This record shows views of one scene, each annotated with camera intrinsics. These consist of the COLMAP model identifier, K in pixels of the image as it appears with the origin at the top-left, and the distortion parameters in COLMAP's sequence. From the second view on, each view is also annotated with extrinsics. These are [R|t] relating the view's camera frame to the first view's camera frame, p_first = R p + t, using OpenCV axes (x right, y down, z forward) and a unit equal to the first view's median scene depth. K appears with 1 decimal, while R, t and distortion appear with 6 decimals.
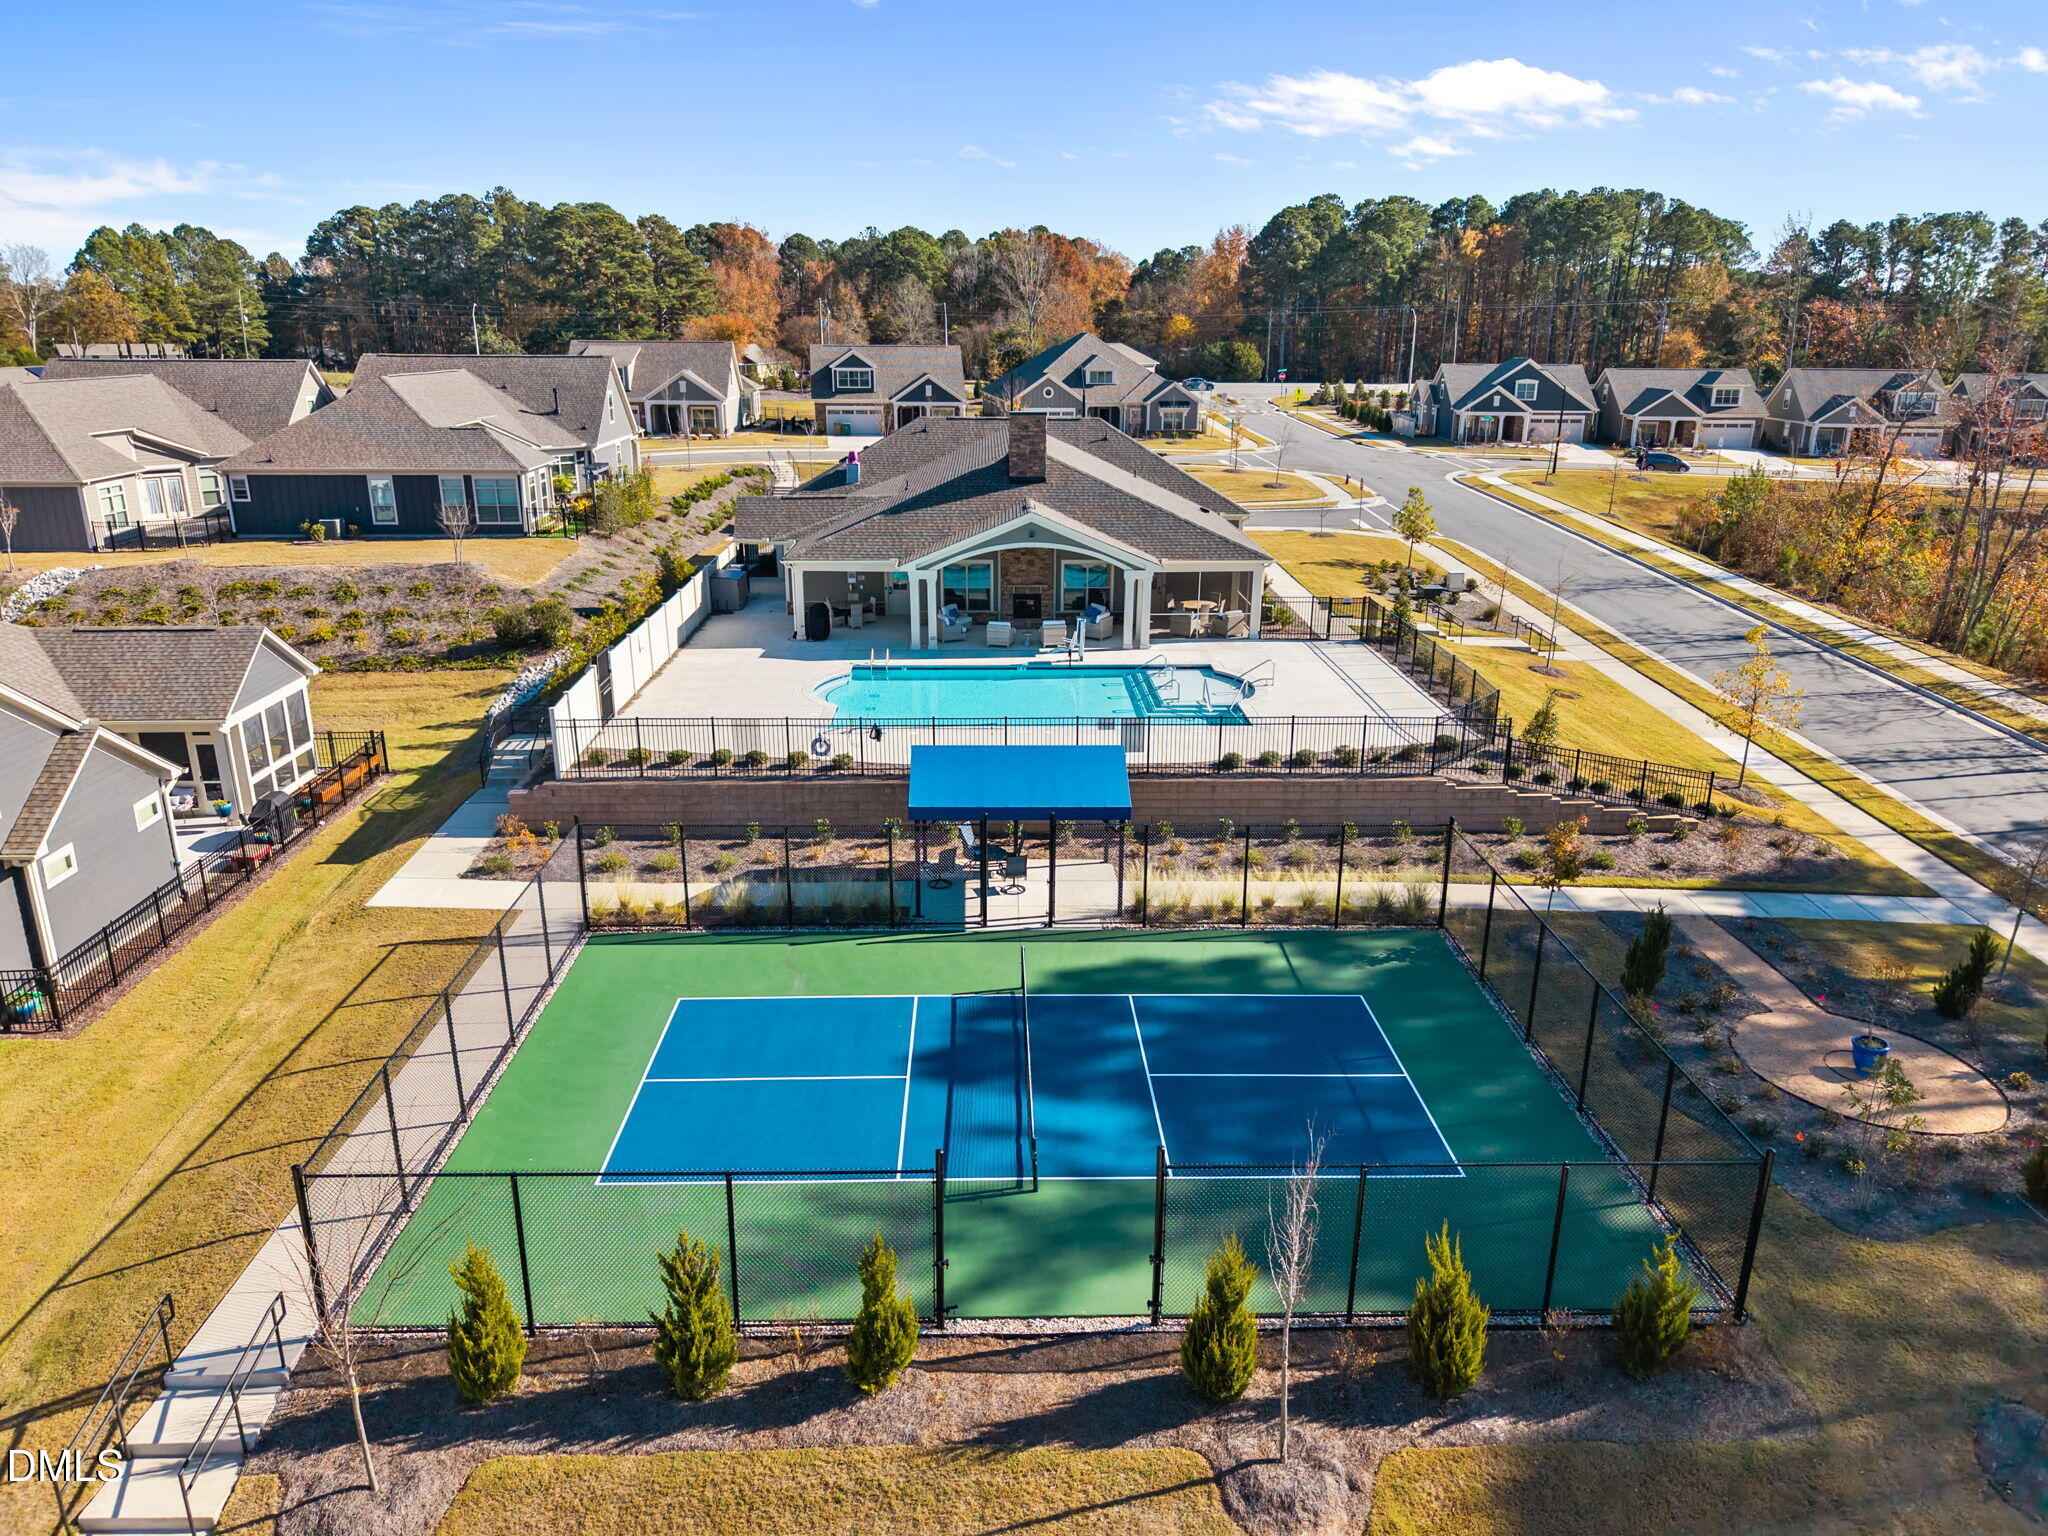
lens RADIAL K [[1373.1, 0, 1022.5], [0, 1373.1, 773.2], [0, 0, 1]] dist [0.007359, -0.003440]
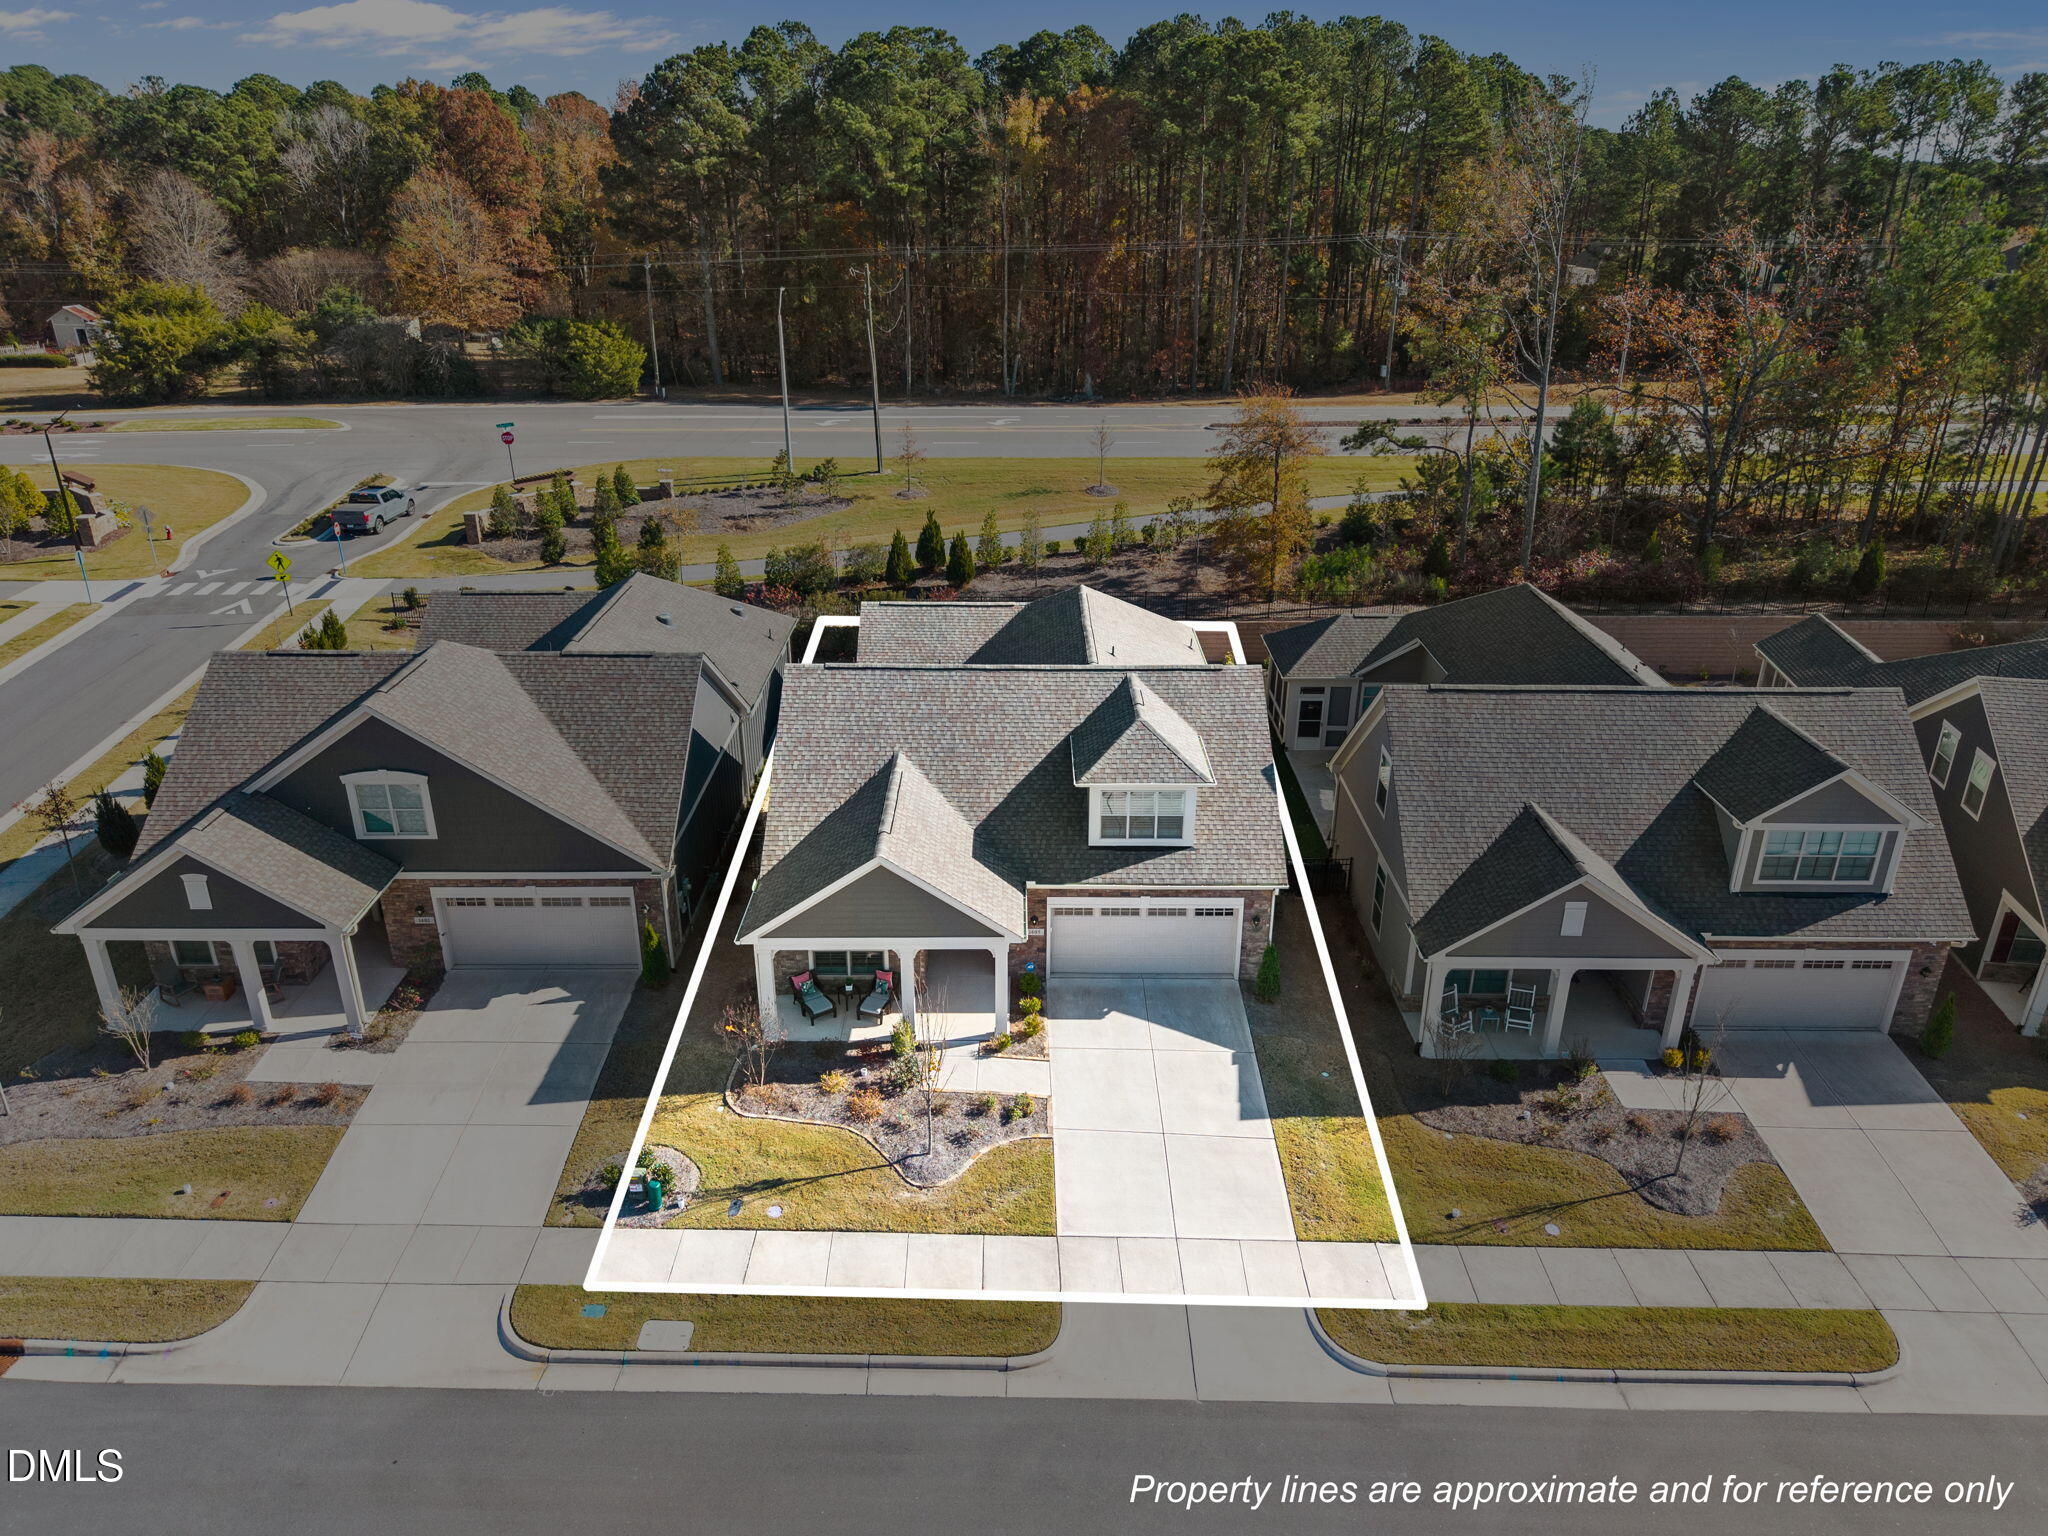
lens RADIAL K [[1373.1, 0, 1030.5], [0, 1373.1, 767.5], [0, 0, 1]] dist [0.007359, -0.003440]
pose [[0.999043, -0.018244, 0.039749, 0.293590], [0.014137, 0.994759, 0.101270, -0.190924], [-0.041388, -0.100611, 0.994065, 0.446742]]
